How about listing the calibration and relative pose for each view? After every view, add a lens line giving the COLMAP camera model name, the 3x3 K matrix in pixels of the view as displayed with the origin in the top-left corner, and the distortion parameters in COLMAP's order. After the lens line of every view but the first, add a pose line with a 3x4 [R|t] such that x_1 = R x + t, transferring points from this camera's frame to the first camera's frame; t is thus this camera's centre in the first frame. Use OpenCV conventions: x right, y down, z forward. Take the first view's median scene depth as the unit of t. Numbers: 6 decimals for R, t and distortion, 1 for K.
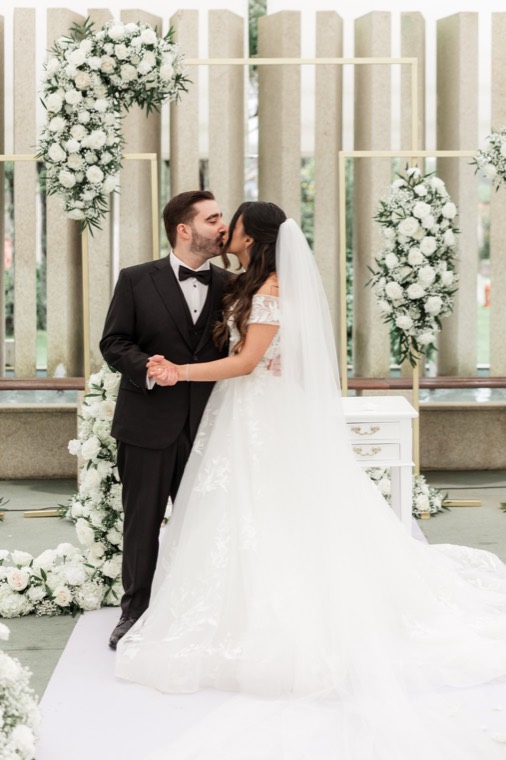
lens RADIAL K [[1552.0, 0, 254.0], [0, 1552.0, 284.4], [0, 0, 1]] dist [0.025514, -0.247911]
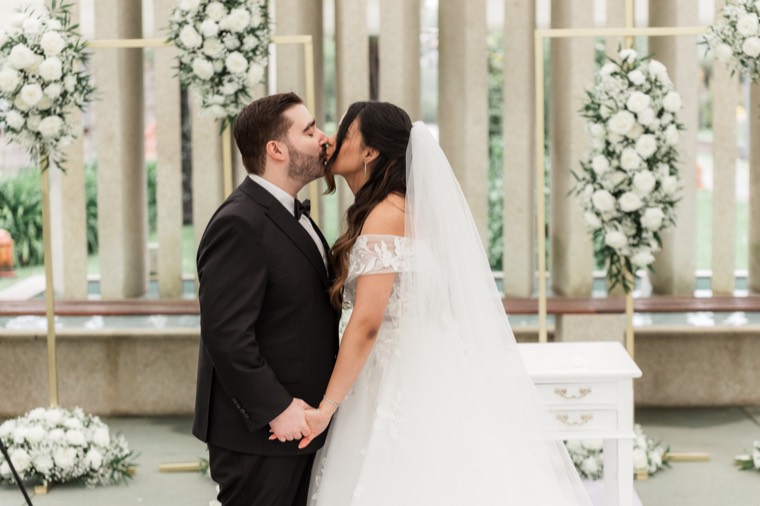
lens RADIAL K [[1557.3, 0, 350.9], [0, 1557.3, 254.1], [0, 0, 1]] dist [-0.004463, 0.167965]
pose [[0.998386, -0.005344, -0.056544, 0.003822], [0.009424, 0.997349, 0.072148, -0.028557], [0.056008, -0.072564, 0.995790, 0.175022]]
